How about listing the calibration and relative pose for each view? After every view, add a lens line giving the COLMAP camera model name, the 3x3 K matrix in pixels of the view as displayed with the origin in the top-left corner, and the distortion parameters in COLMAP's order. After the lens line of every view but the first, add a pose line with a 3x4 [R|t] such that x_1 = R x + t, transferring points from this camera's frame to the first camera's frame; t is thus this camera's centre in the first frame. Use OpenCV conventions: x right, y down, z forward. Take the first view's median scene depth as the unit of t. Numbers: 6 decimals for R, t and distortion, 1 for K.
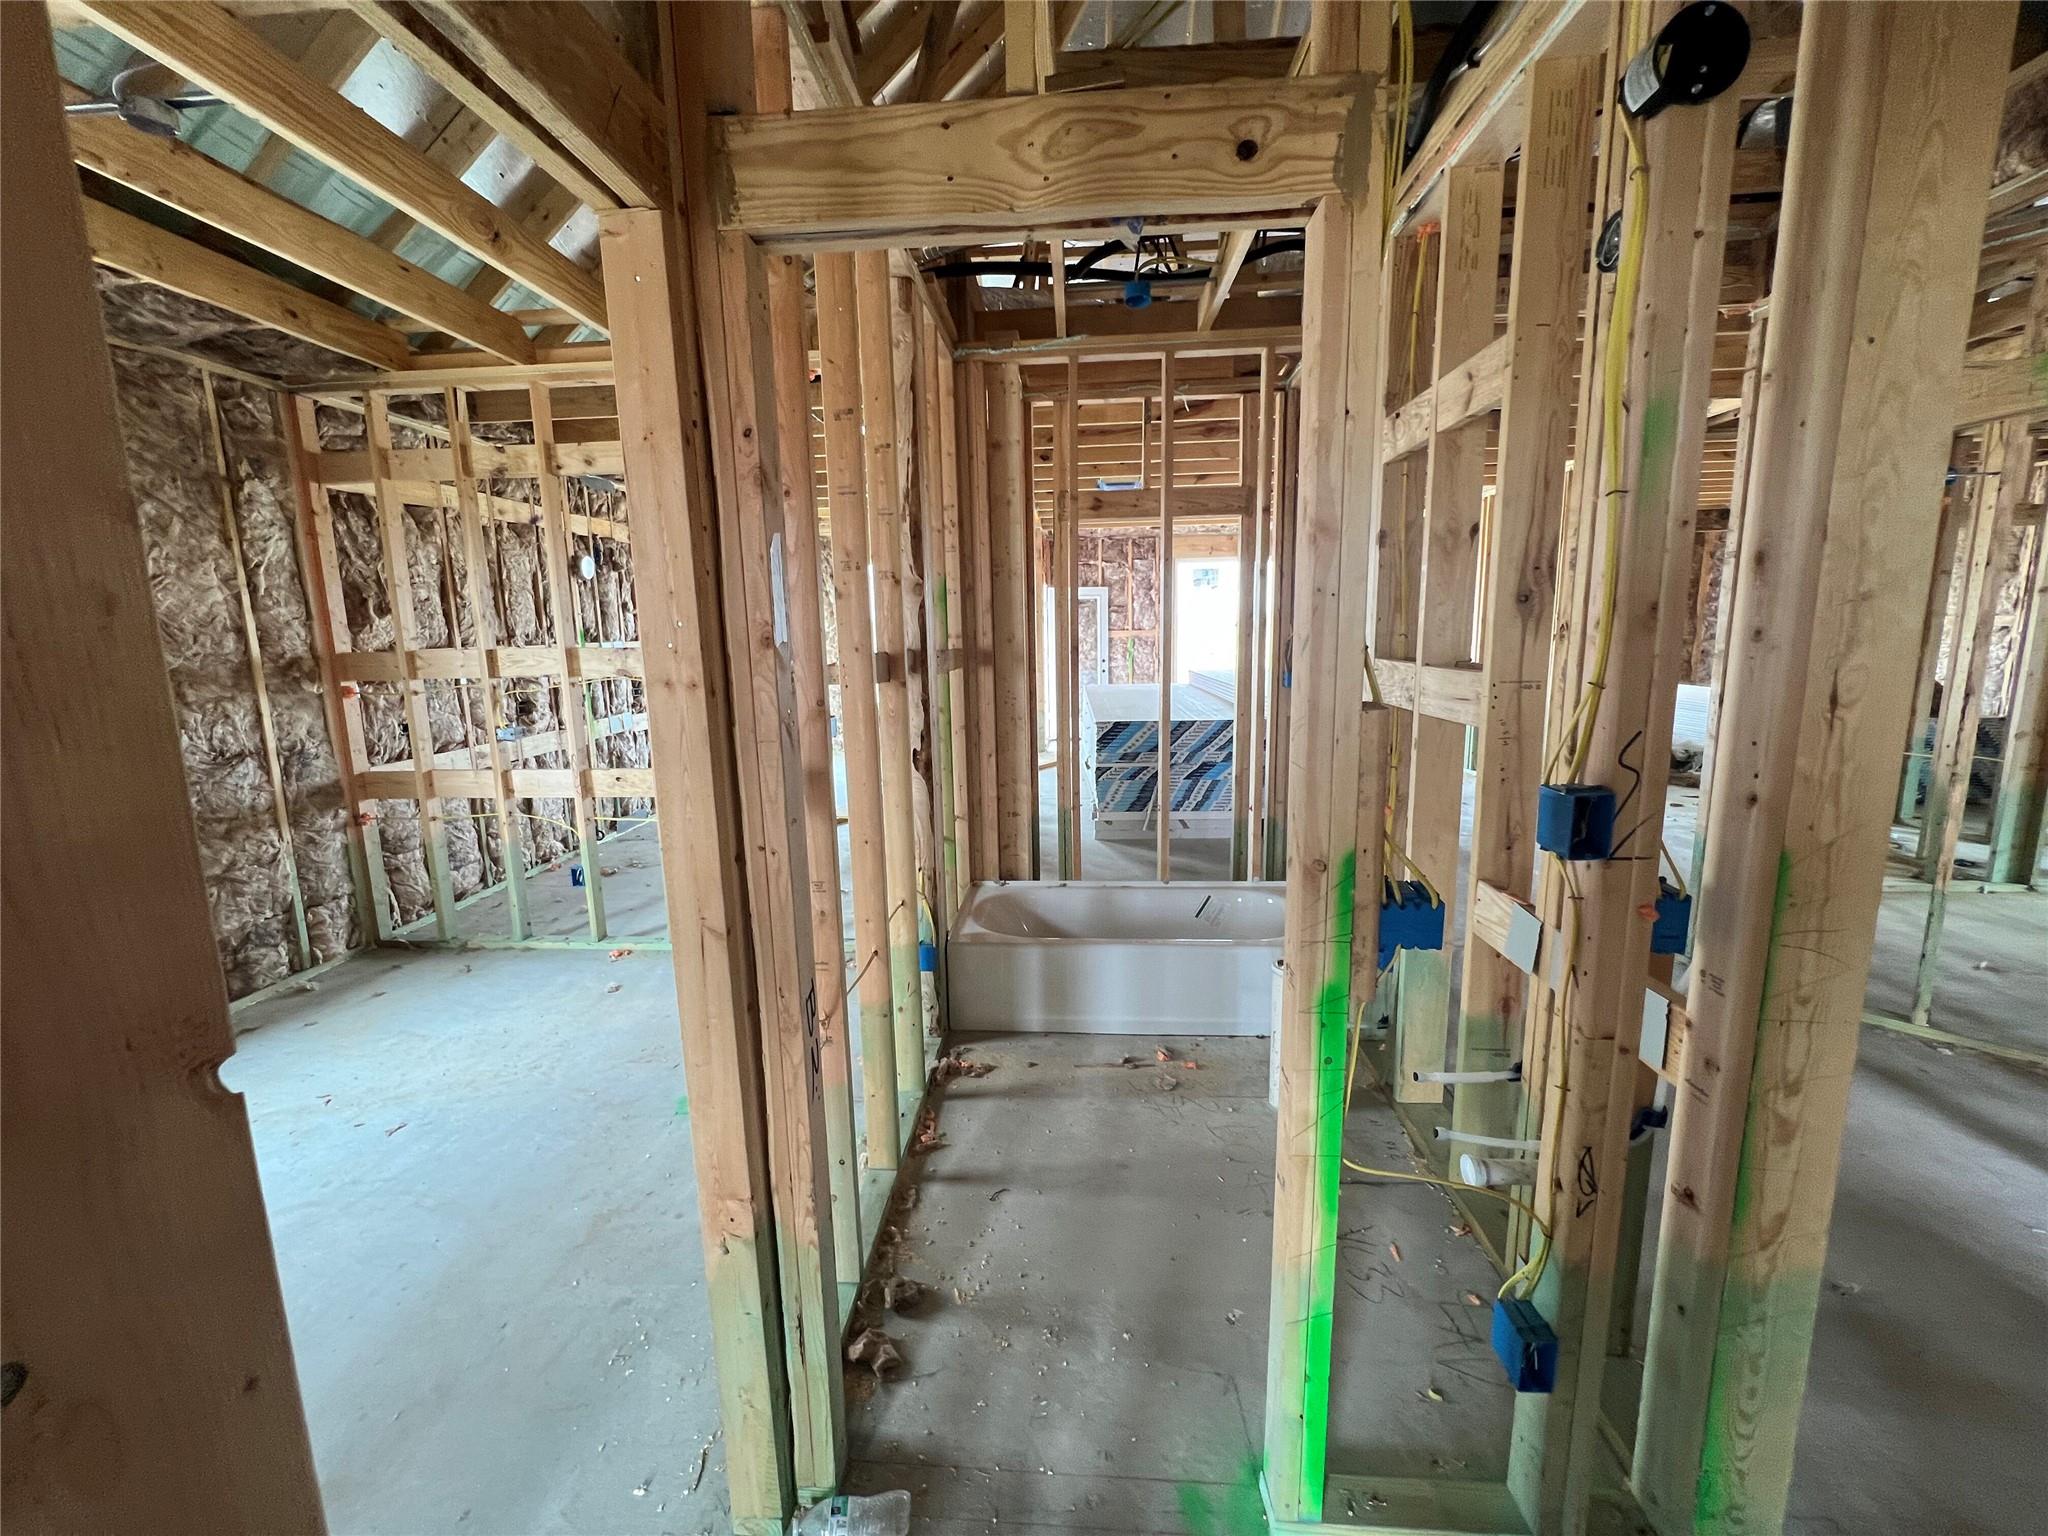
lens RADIAL K [[825.0, 0, 1030.3], [0, 825.0, 762.3], [0, 0, 1]] dist [-0.001050, -0.000222]
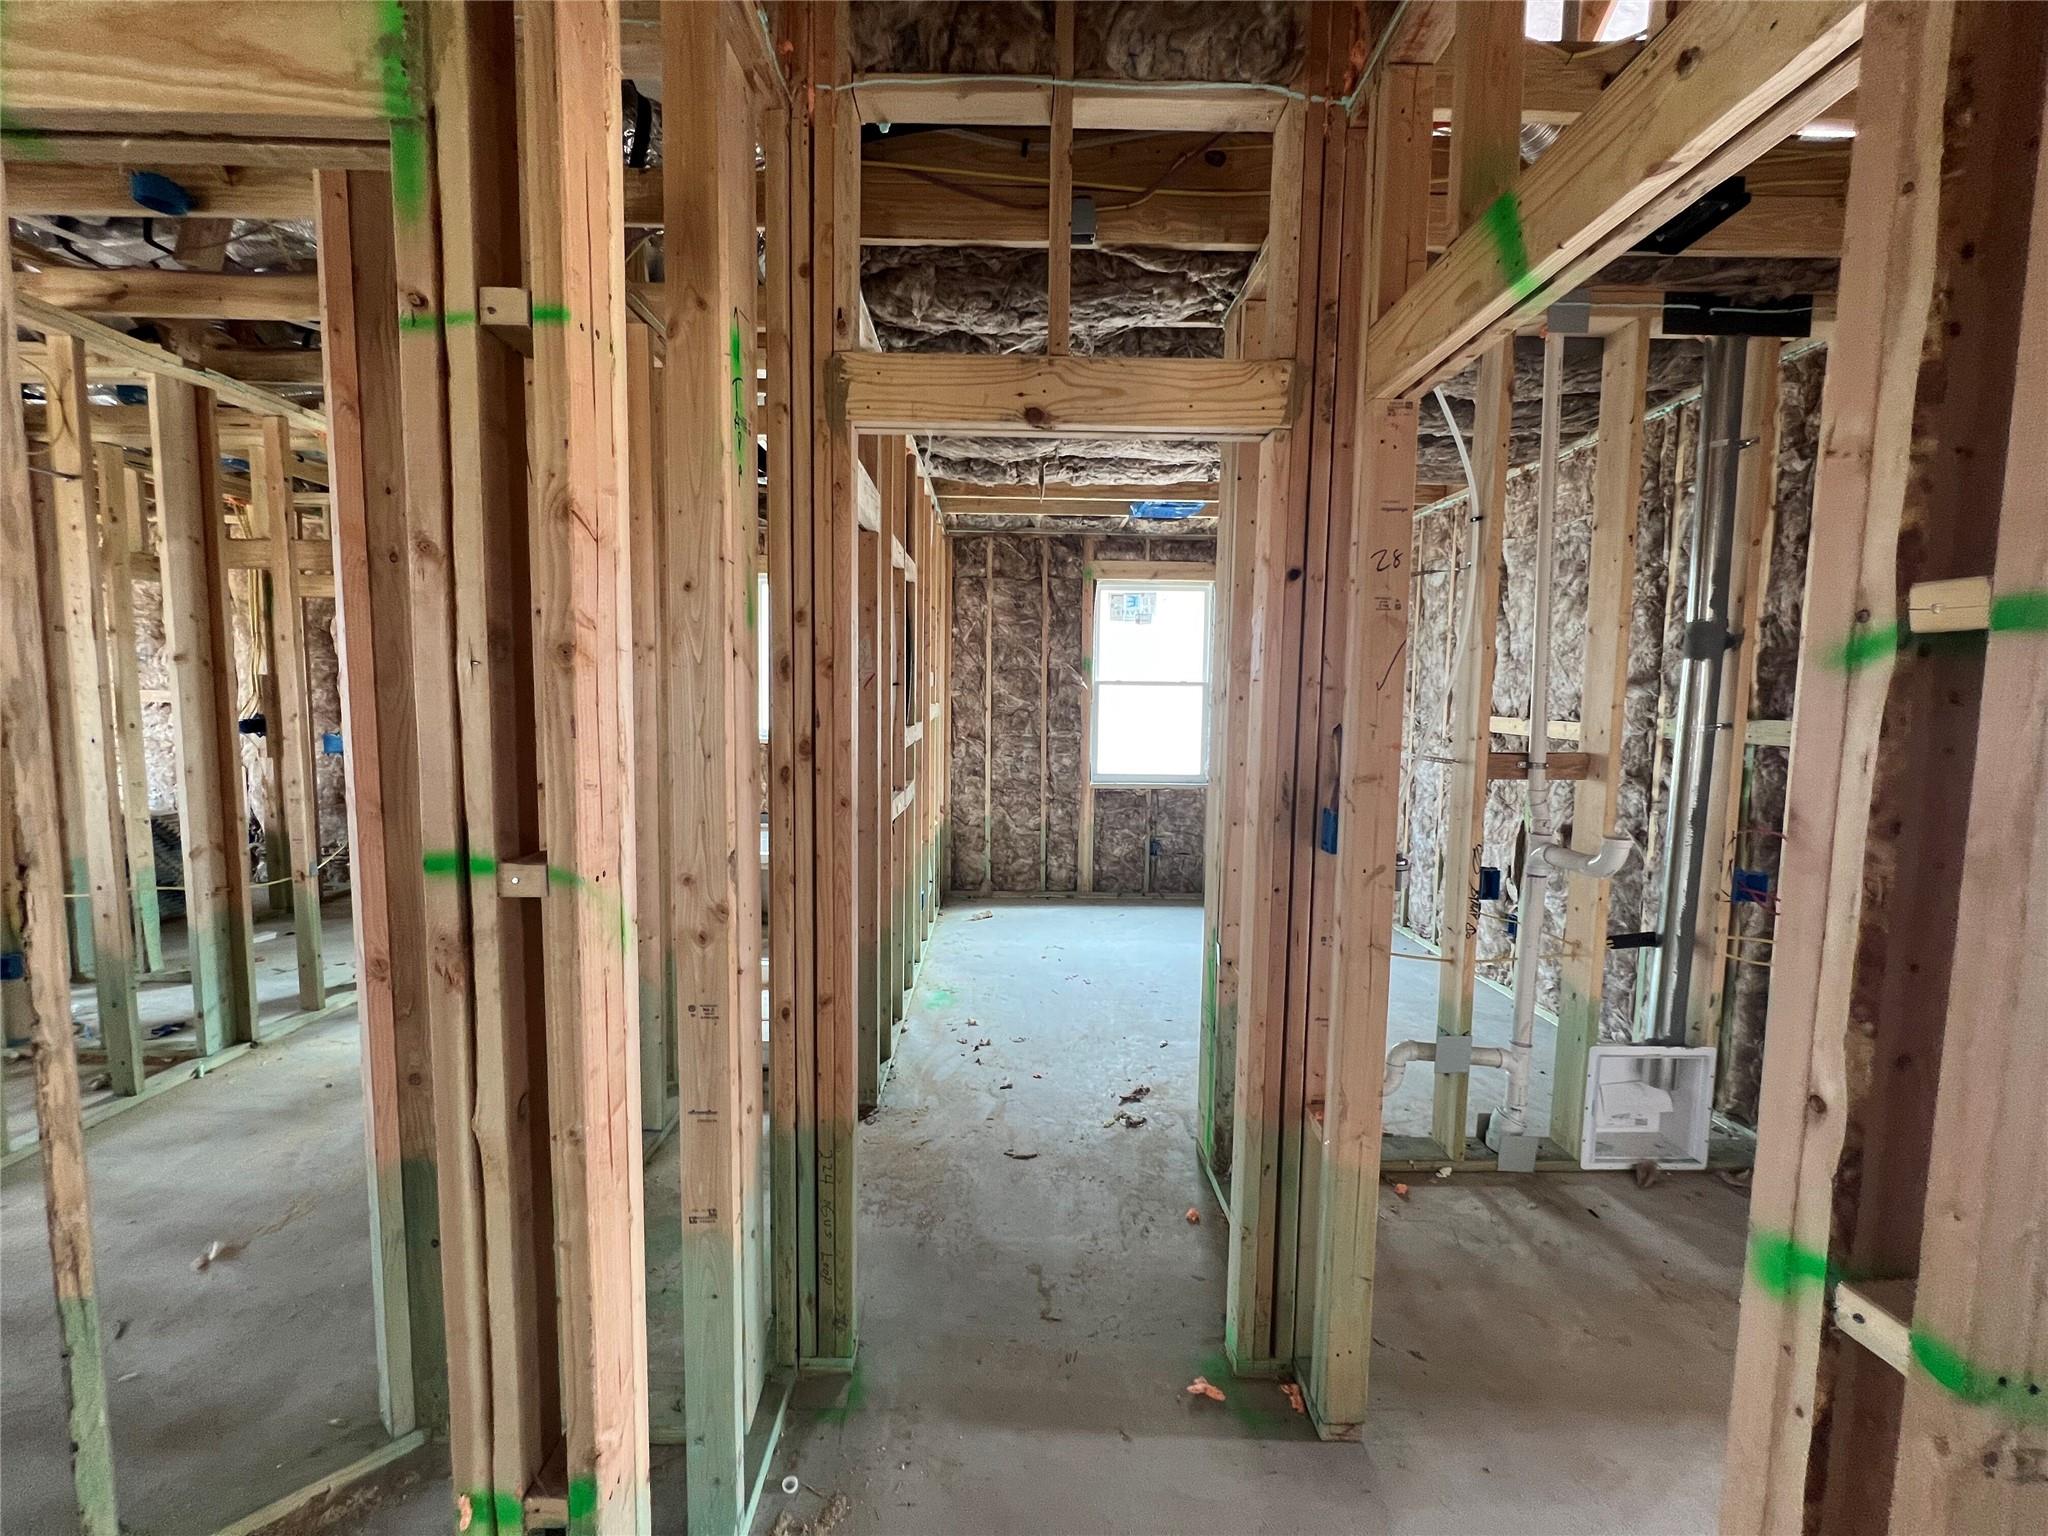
lens RADIAL K [[825.0, 0, 1020.0], [0, 825.0, 766.2], [0, 0, 1]] dist [-0.001050, -0.000222]
pose [[-0.080499, -0.069034, 0.994361, 0.408077], [0.155554, 0.984506, 0.080943, -0.053775], [-0.984542, 0.161193, -0.068513, 0.304614]]
